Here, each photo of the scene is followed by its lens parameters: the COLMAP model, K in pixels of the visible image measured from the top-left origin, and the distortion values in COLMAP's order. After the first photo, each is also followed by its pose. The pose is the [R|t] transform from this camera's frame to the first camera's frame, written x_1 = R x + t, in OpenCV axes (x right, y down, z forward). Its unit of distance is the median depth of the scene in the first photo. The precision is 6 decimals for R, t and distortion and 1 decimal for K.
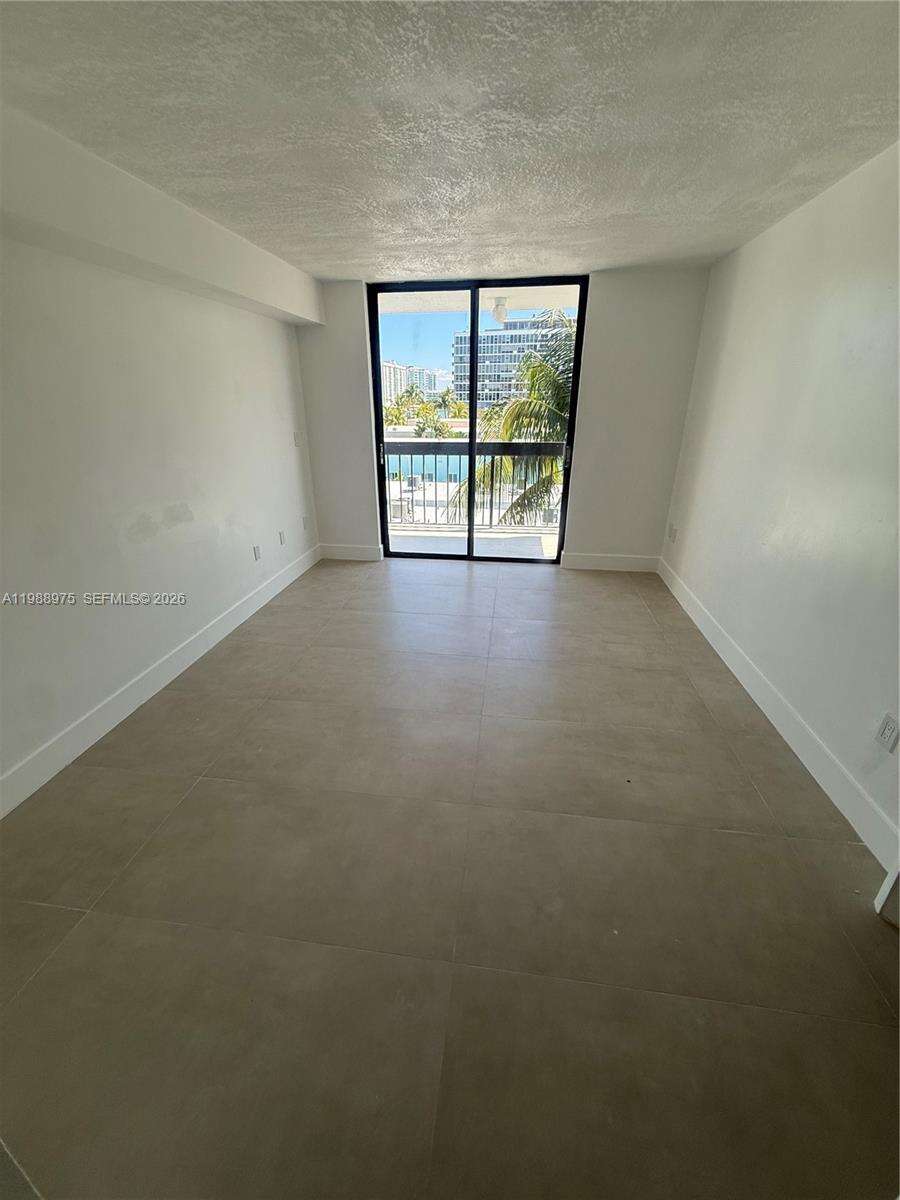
lens RADIAL K [[480.0, 0, 448.7], [0, 480.0, 600.0], [0, 0, 1]] dist [-0.006964, 0.000625]
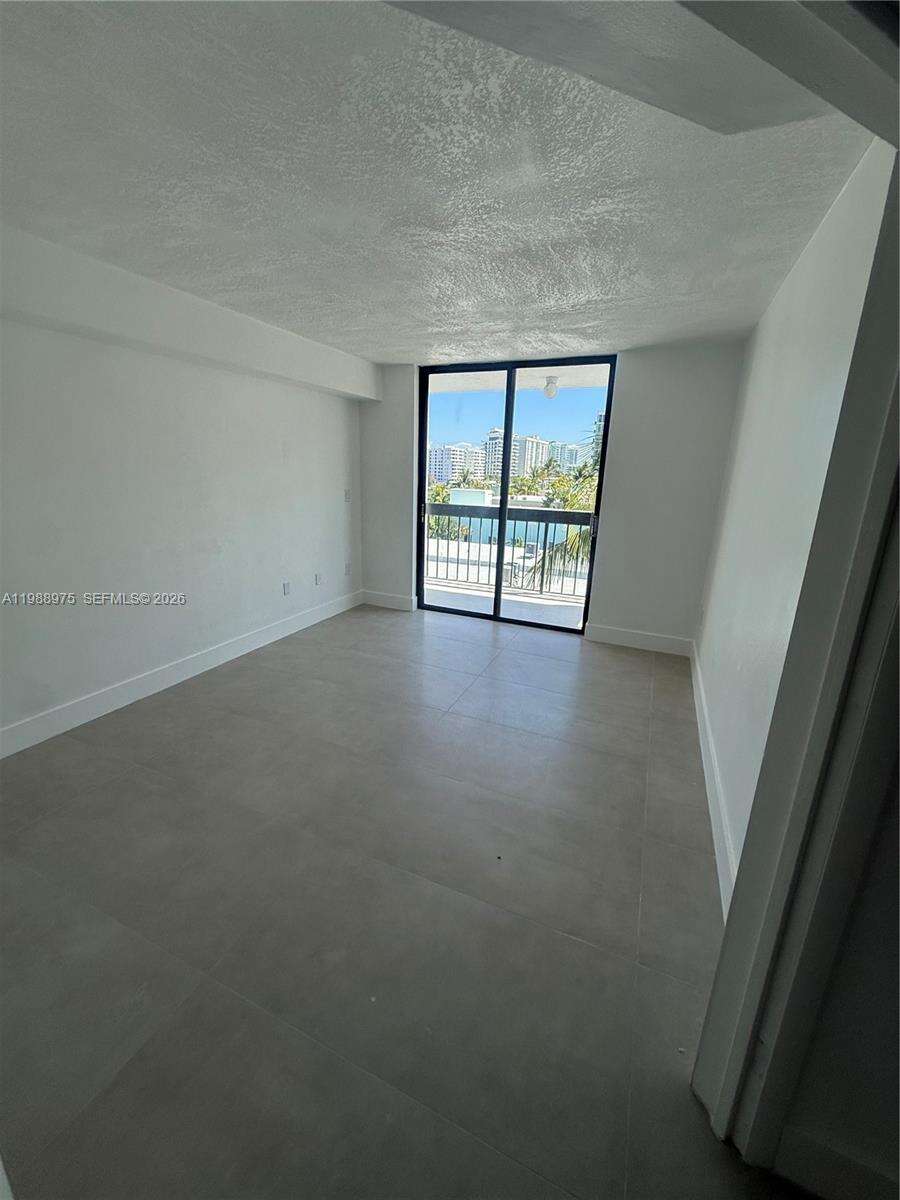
lens RADIAL K [[480.0, 0, 447.2], [0, 480.0, 598.5], [0, 0, 1]] dist [-0.006964, 0.000625]
pose [[0.960577, 0.105272, -0.257313, 0.209739], [-0.139213, 0.983277, -0.117417, 0.003540], [0.240650, 0.148610, 0.959168, 0.006161]]
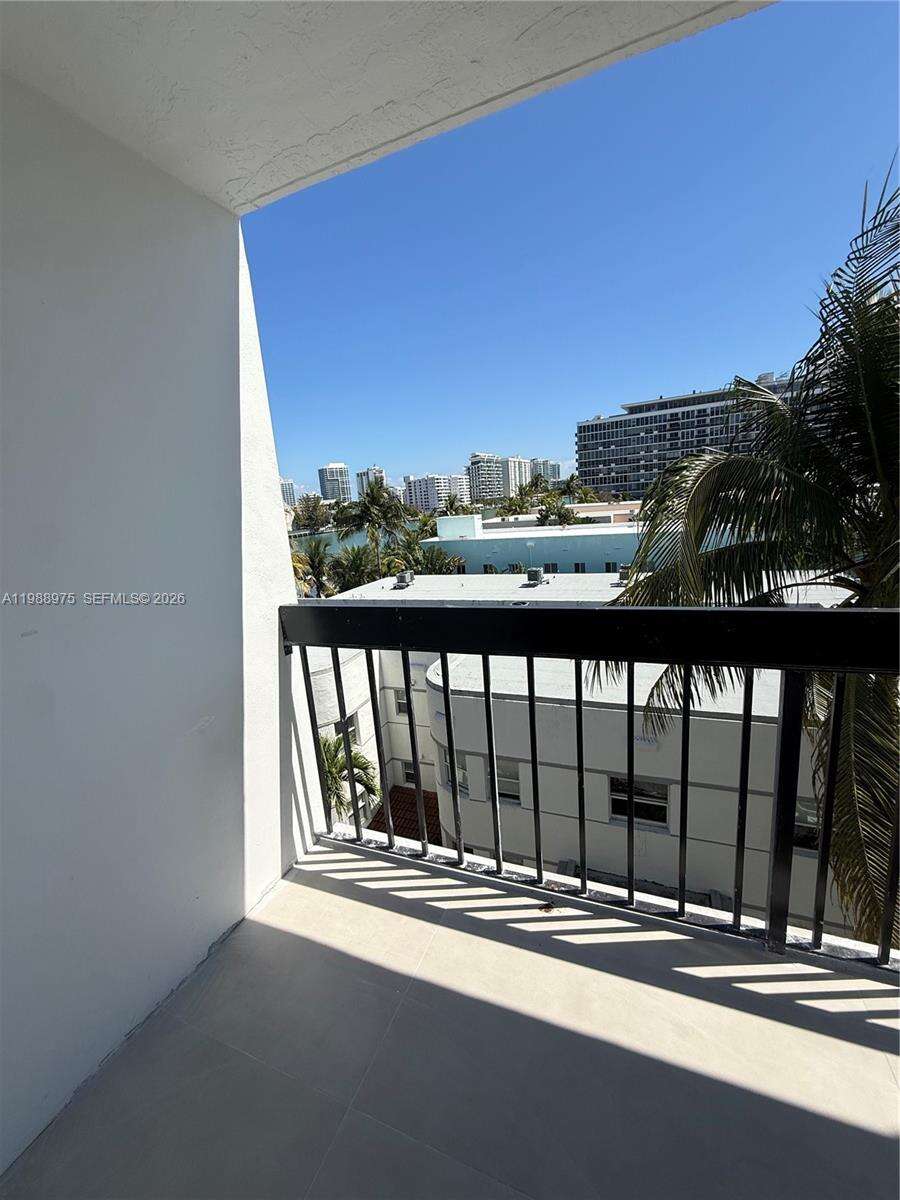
lens RADIAL K [[480.0, 0, 450.7], [0, 480.0, 595.8], [0, 0, 1]] dist [-0.006964, 0.000625]
pose [[0.967255, -0.024514, -0.252620, -0.000081], [-0.021362, 0.983930, -0.177271, -0.357540], [0.252906, 0.176863, 0.951188, 0.915470]]
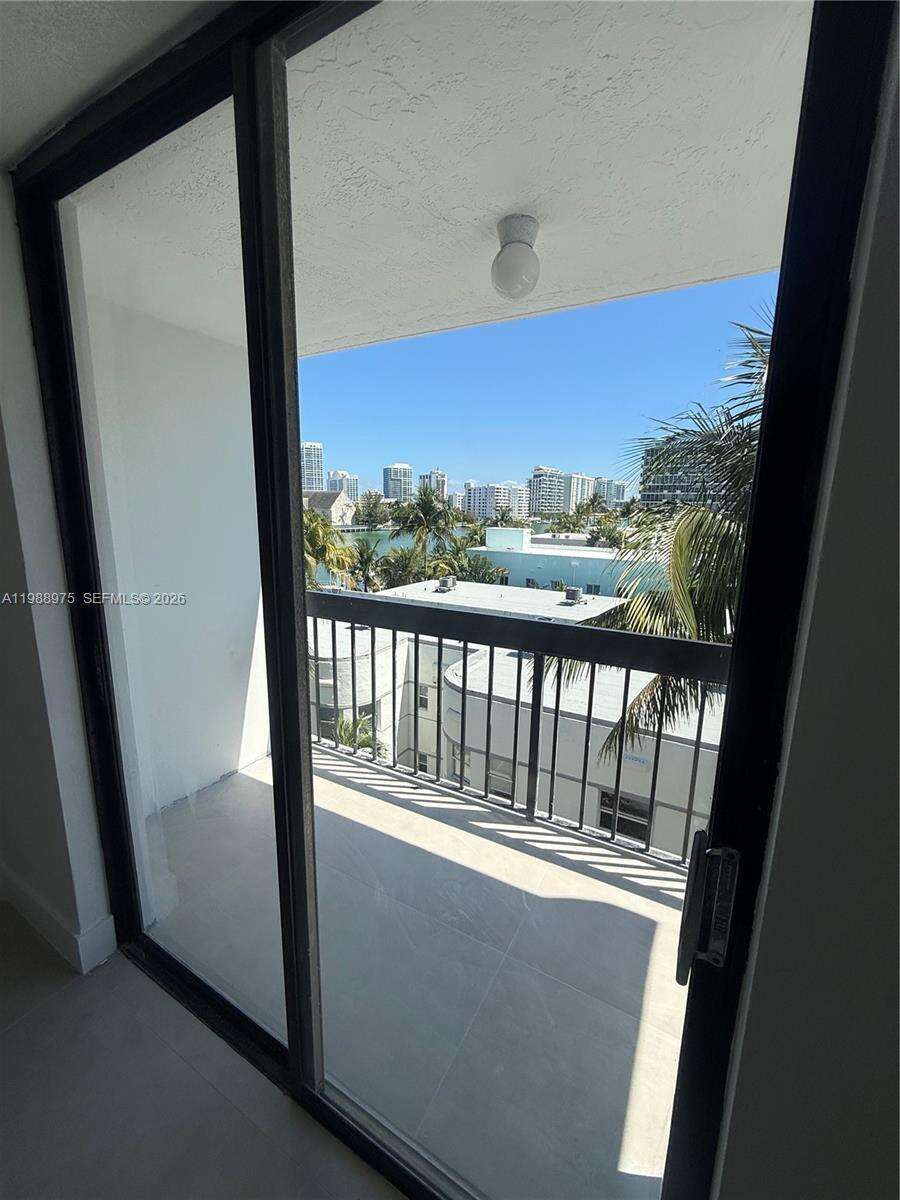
lens RADIAL K [[480.0, 0, 450.8], [0, 480.0, 594.5], [0, 0, 1]] dist [-0.006964, 0.000625]
pose [[0.933730, 0.082417, -0.348361, 0.199685], [-0.154922, 0.970320, -0.185682, -0.322669], [0.322718, 0.227346, 0.918786, 0.731384]]
